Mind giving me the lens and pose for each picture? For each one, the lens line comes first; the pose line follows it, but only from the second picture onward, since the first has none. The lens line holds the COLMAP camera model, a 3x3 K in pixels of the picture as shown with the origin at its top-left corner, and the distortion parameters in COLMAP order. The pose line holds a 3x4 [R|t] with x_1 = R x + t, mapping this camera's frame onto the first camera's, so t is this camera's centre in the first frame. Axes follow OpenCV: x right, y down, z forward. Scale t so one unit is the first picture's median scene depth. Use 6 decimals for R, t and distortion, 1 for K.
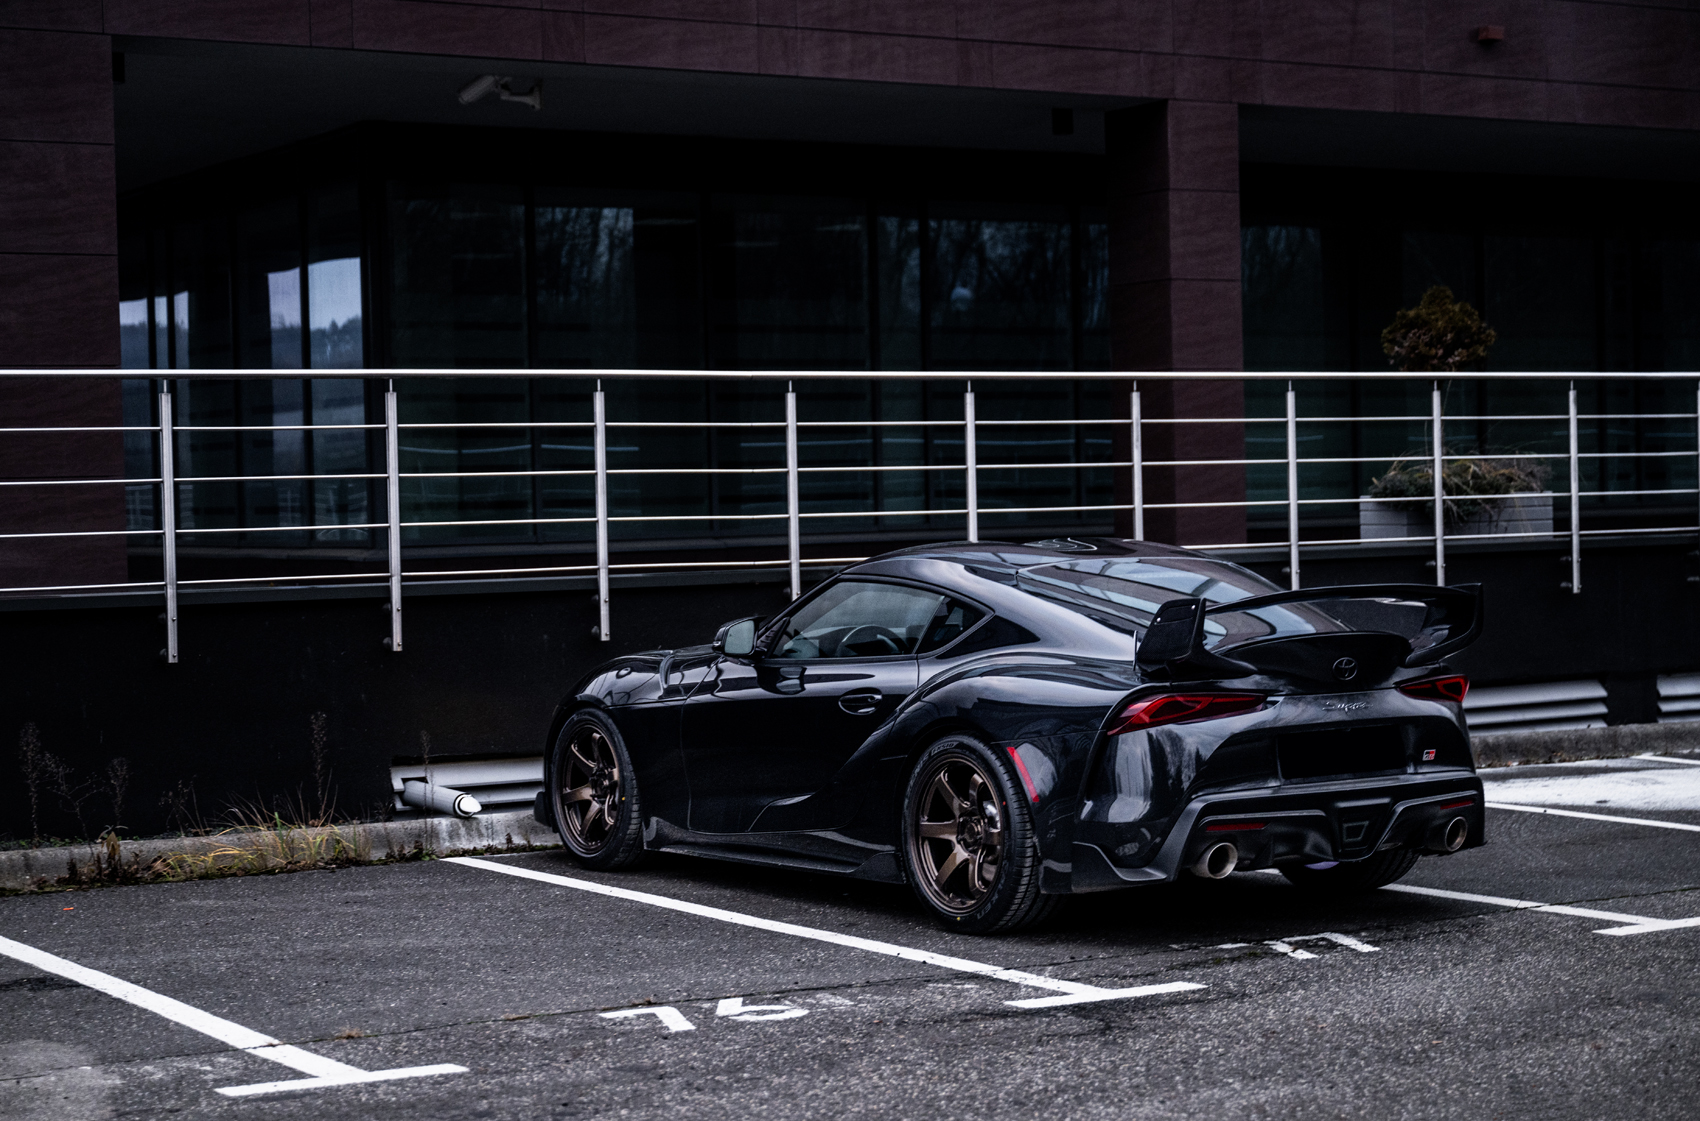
lens RADIAL K [[2932.2, 0, 850.0], [0, 2932.2, 560.5], [0, 0, 1]] dist [-0.018488, 0.004952]
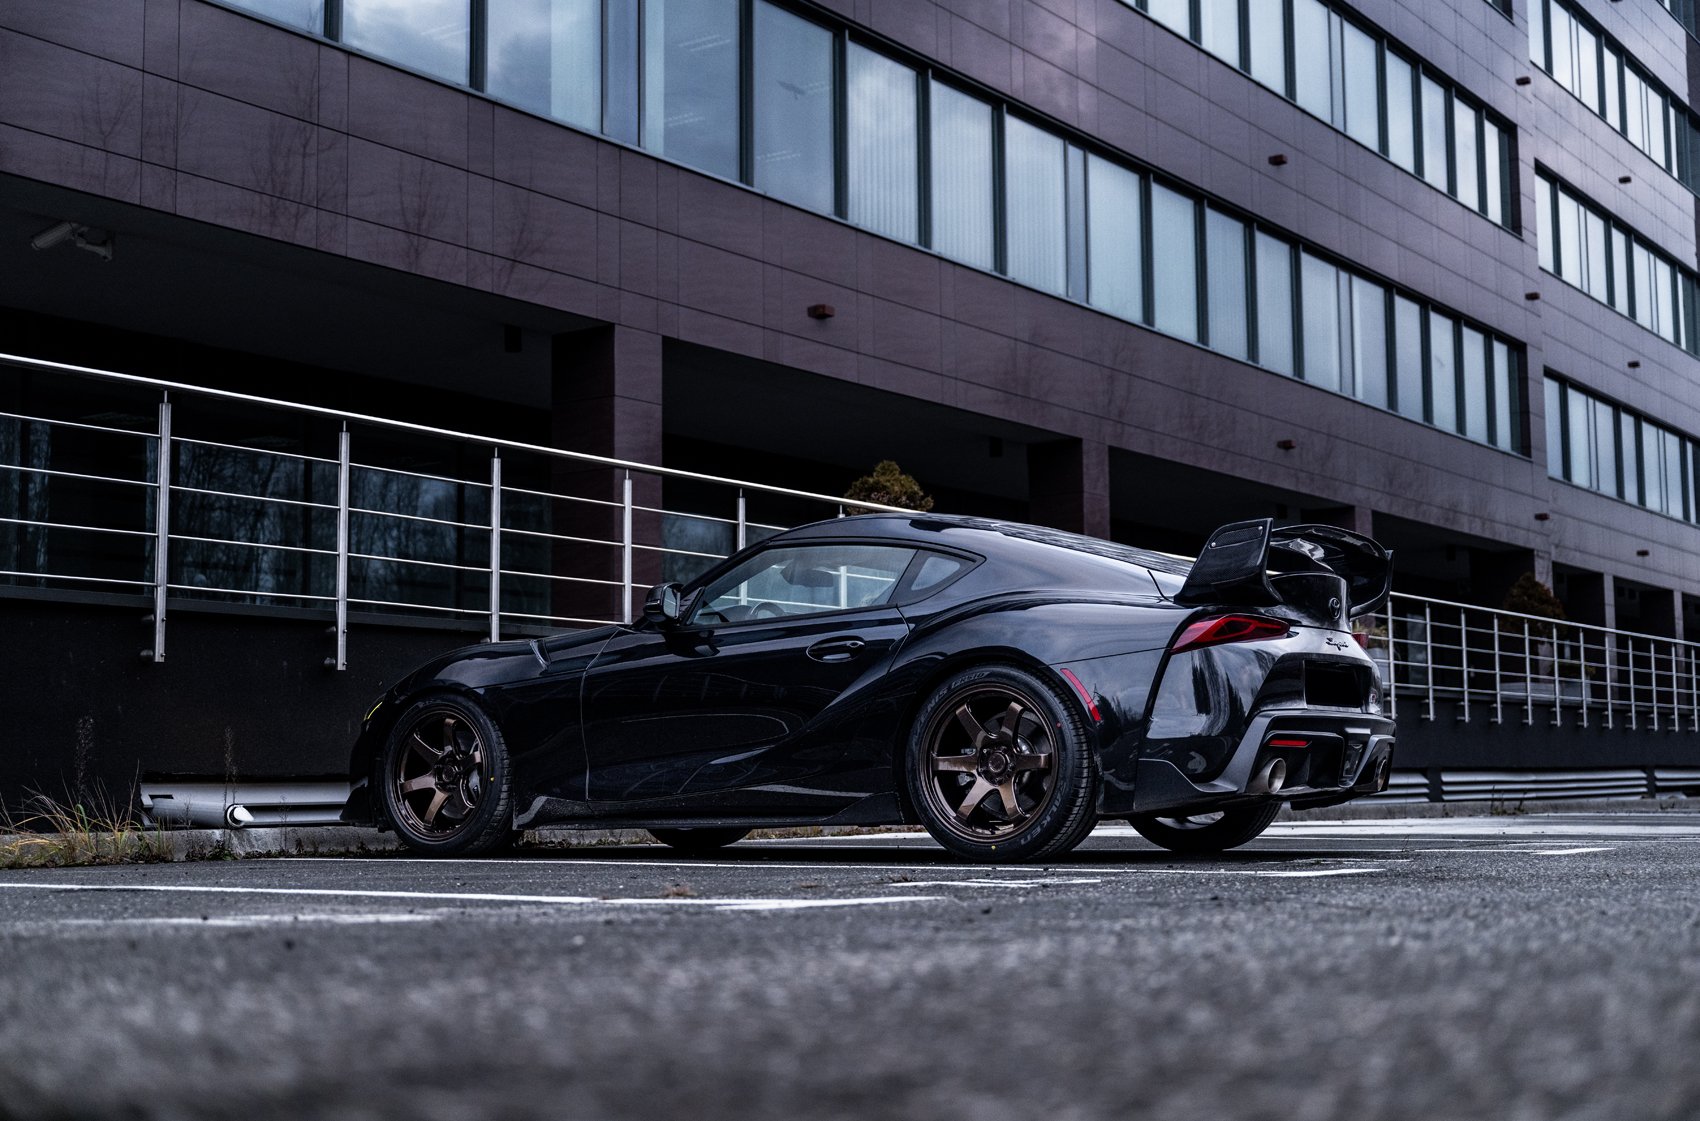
lens RADIAL K [[2104.1, 0, 850.0], [0, 2104.1, 560.5], [0, 0, 1]] dist [-0.003815, -0.048725]
pose [[0.922523, 0.053710, 0.382187, -0.228853], [-0.004979, 0.991843, -0.127369, 0.092688], [-0.385911, 0.115598, 0.915265, 0.277144]]
